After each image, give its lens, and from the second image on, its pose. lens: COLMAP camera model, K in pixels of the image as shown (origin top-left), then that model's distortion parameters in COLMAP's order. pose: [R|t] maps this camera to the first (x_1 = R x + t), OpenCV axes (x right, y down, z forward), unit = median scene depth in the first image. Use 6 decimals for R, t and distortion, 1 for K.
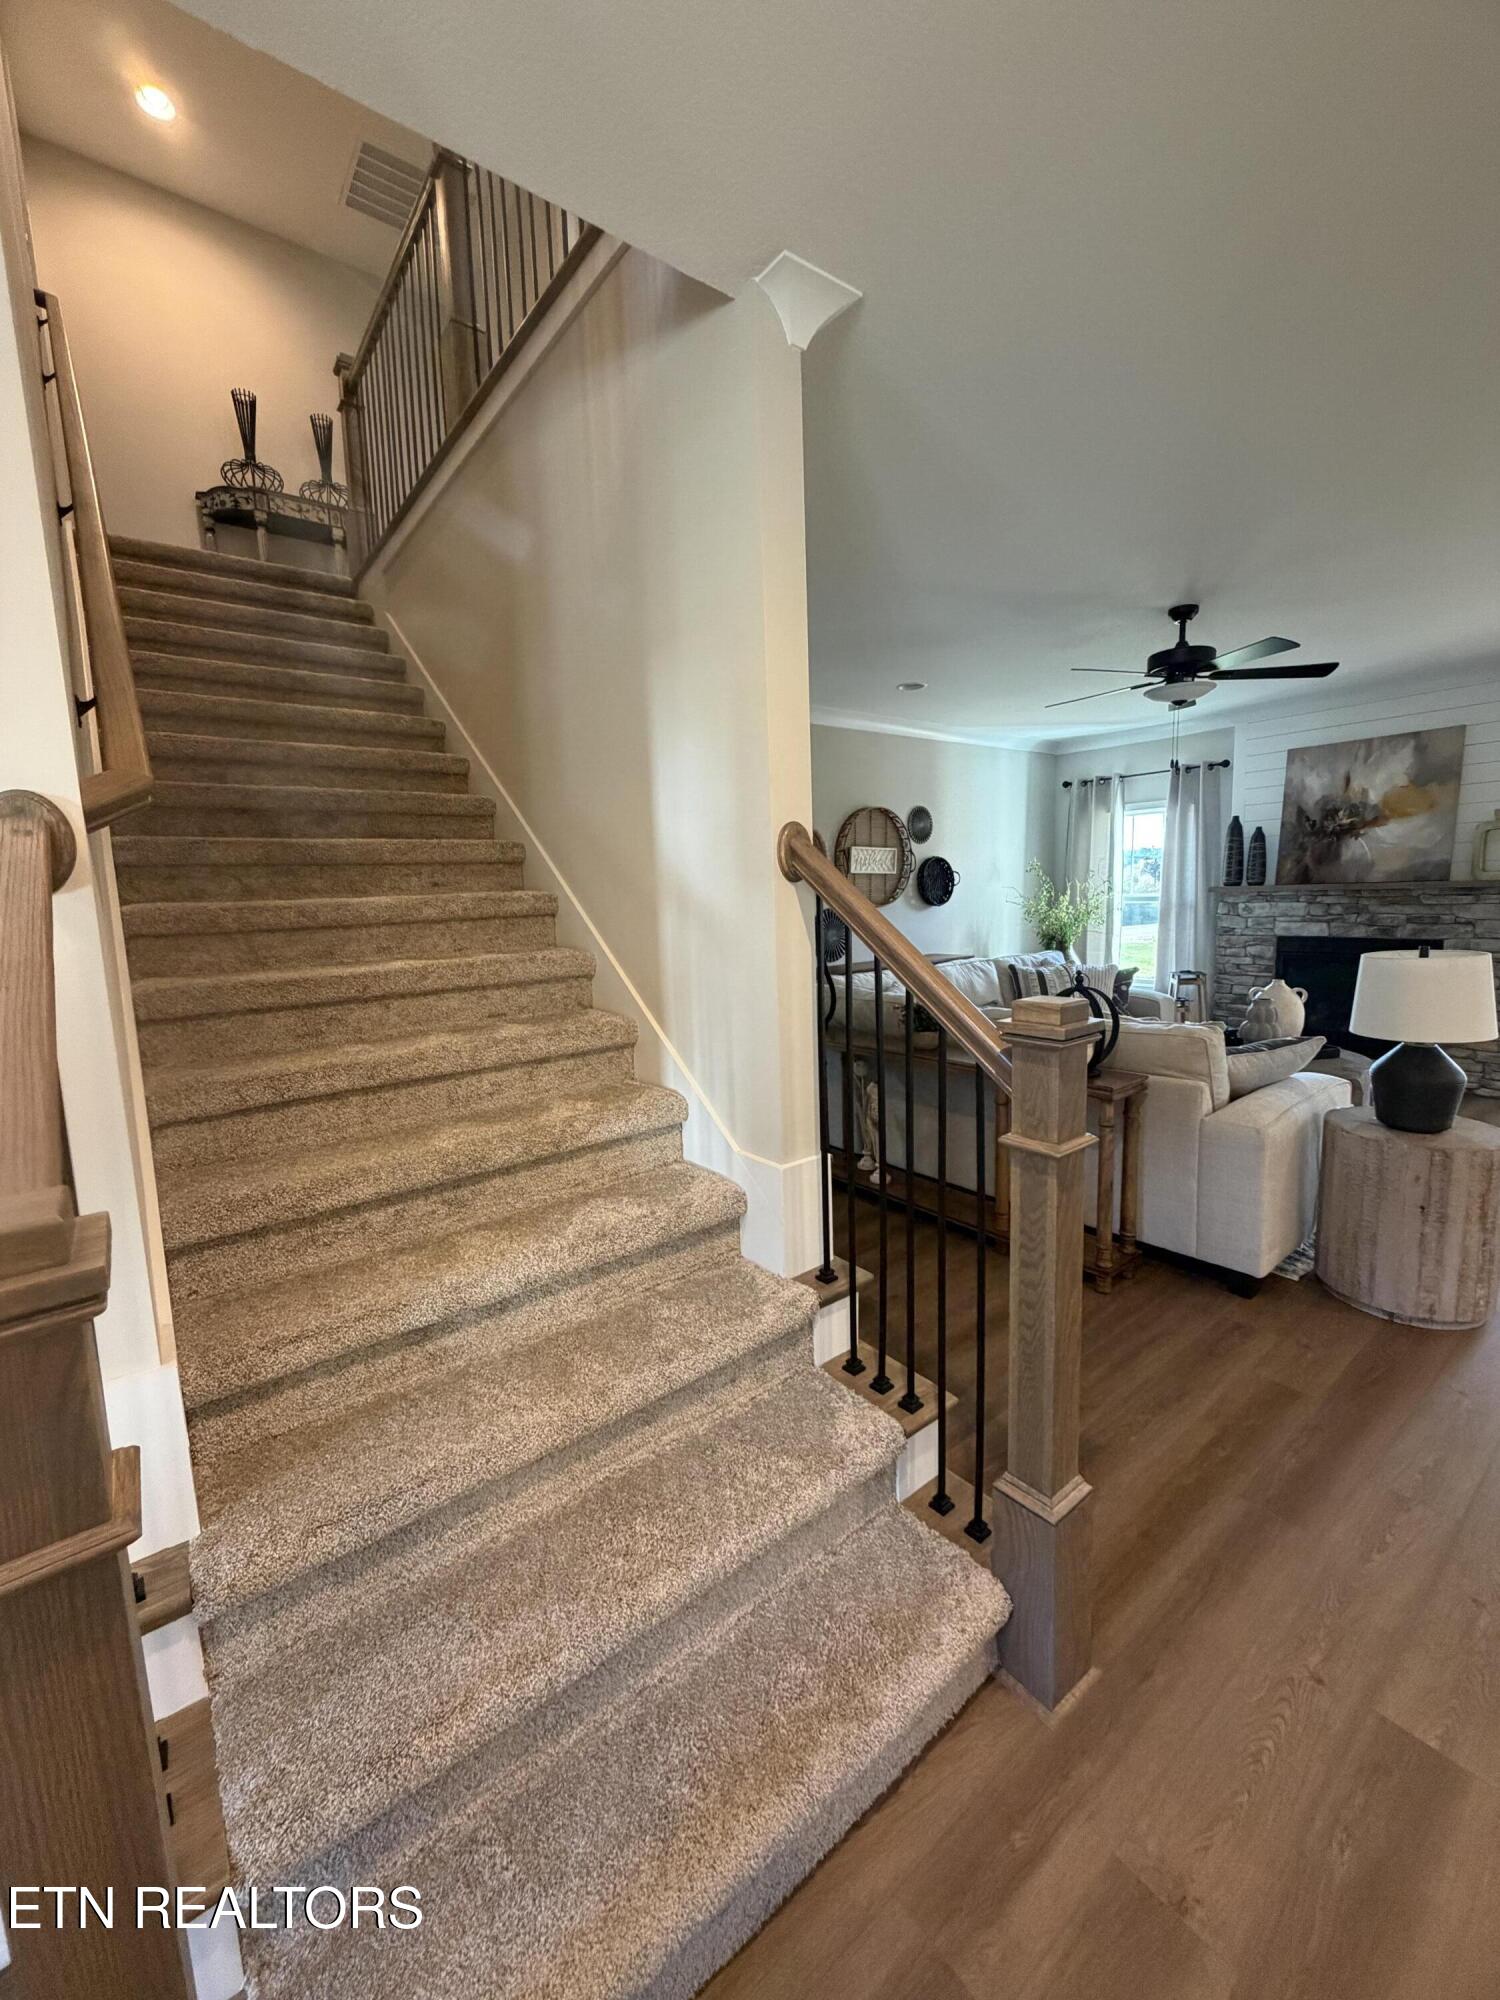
lens RADIAL K [[800.6, 0, 751.7], [0, 800.6, 999.2], [0, 0, 1]] dist [-0.001448, 0.000679]
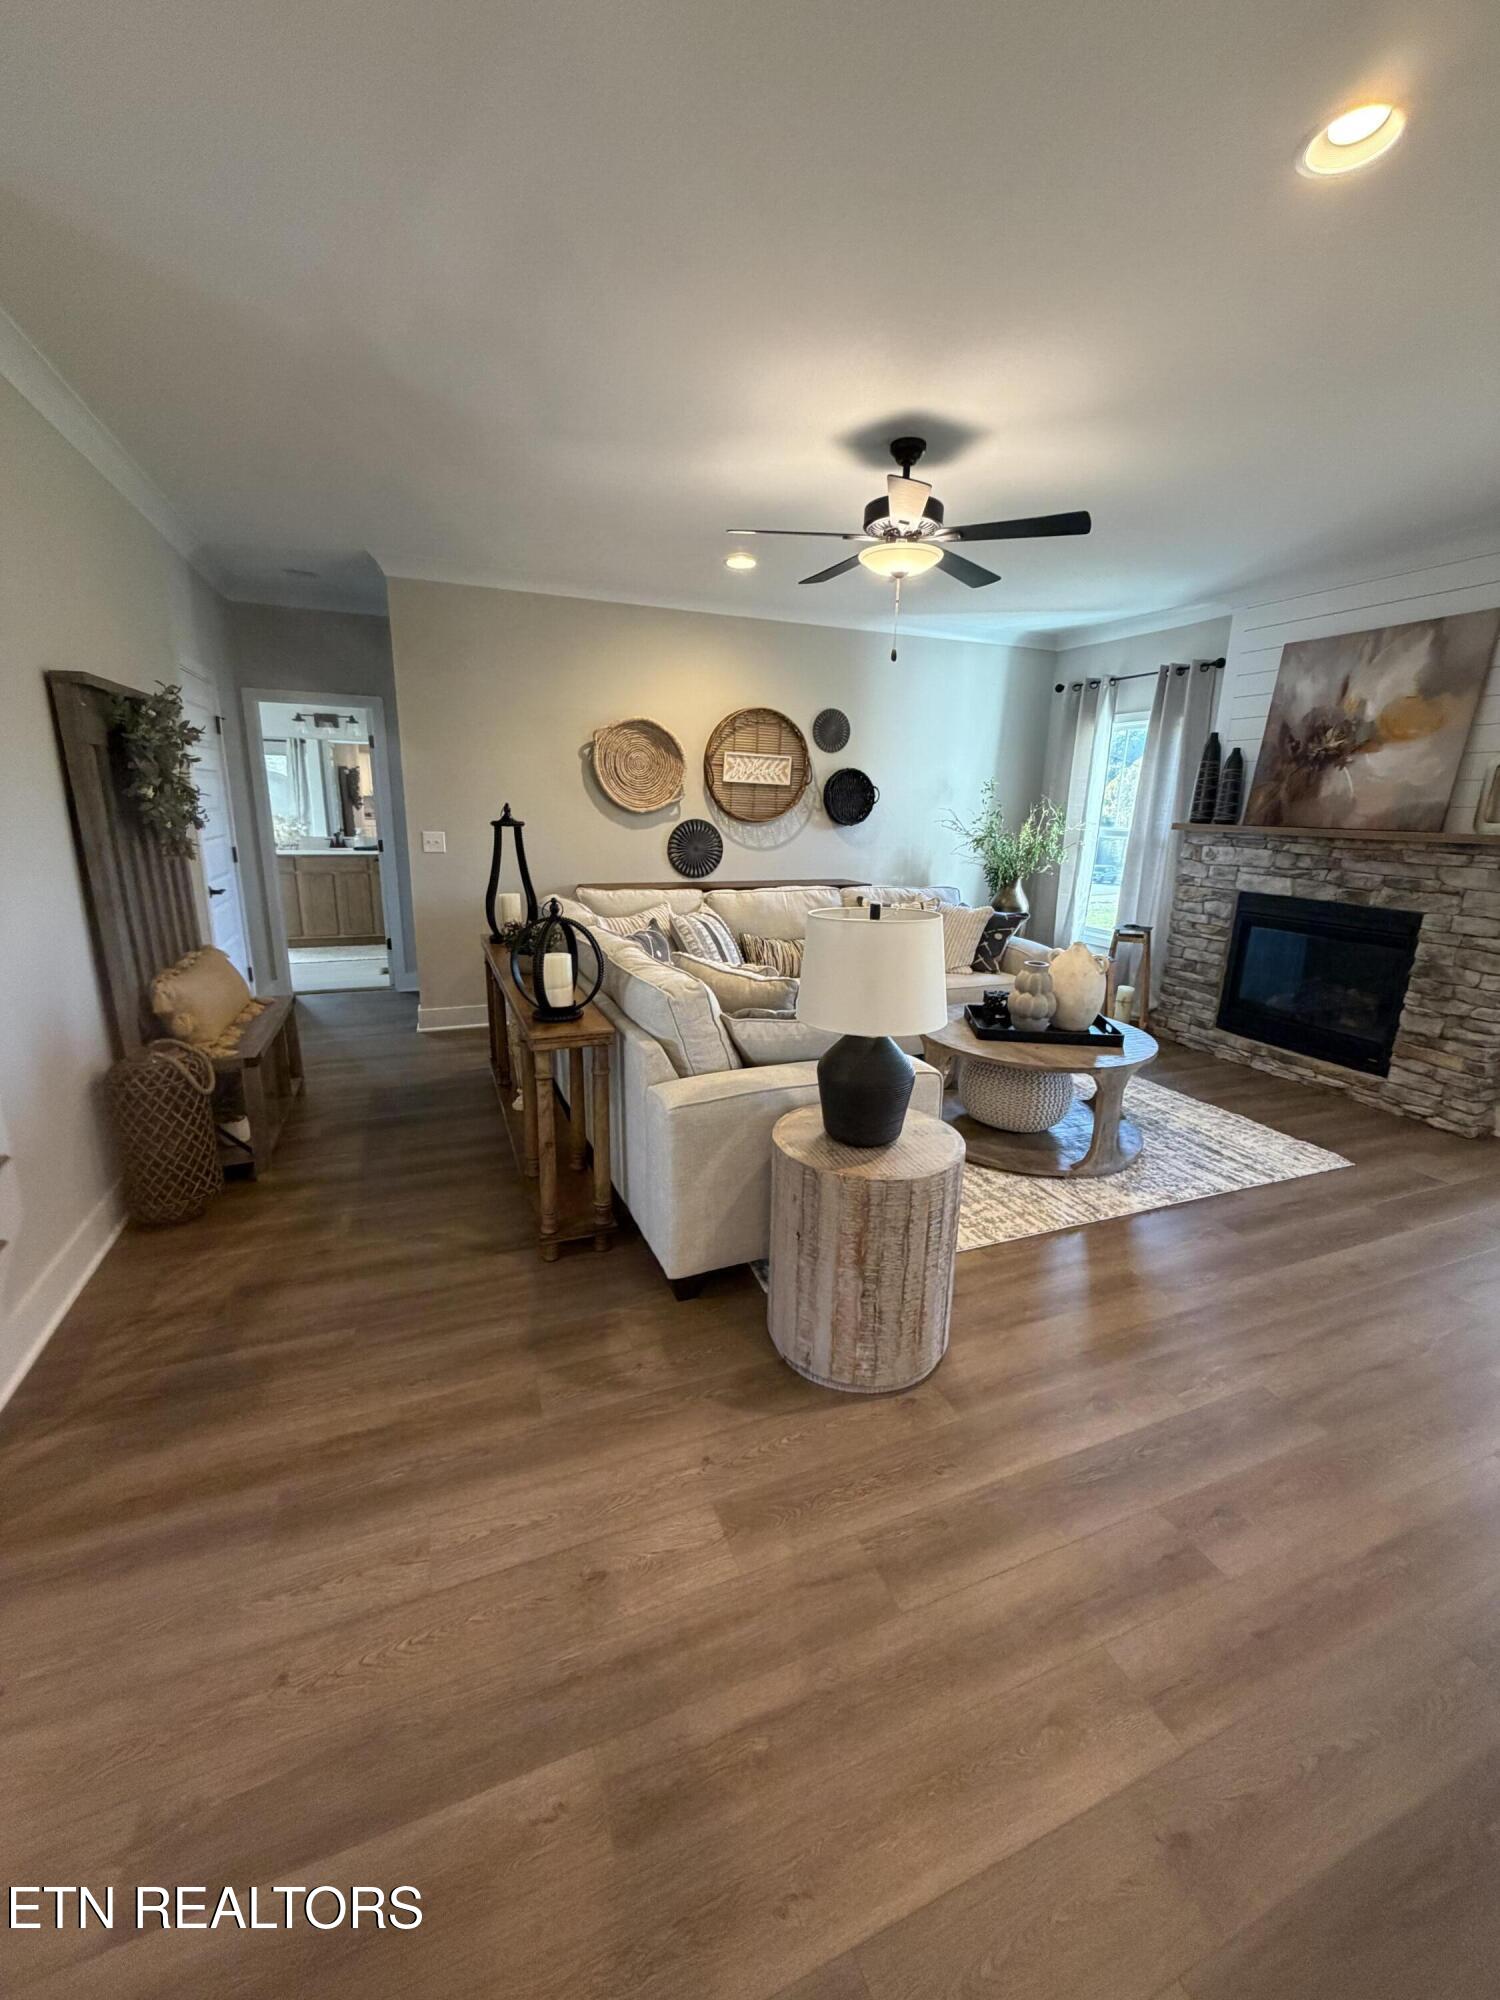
lens RADIAL K [[800.6, 0, 751.2], [0, 800.6, 999.6], [0, 0, 1]] dist [-0.001448, 0.000679]
pose [[0.960076, 0.119797, -0.252789, 0.432015], [-0.091043, 0.988275, 0.122568, -0.027652], [0.264509, -0.094660, 0.959726, 0.112494]]
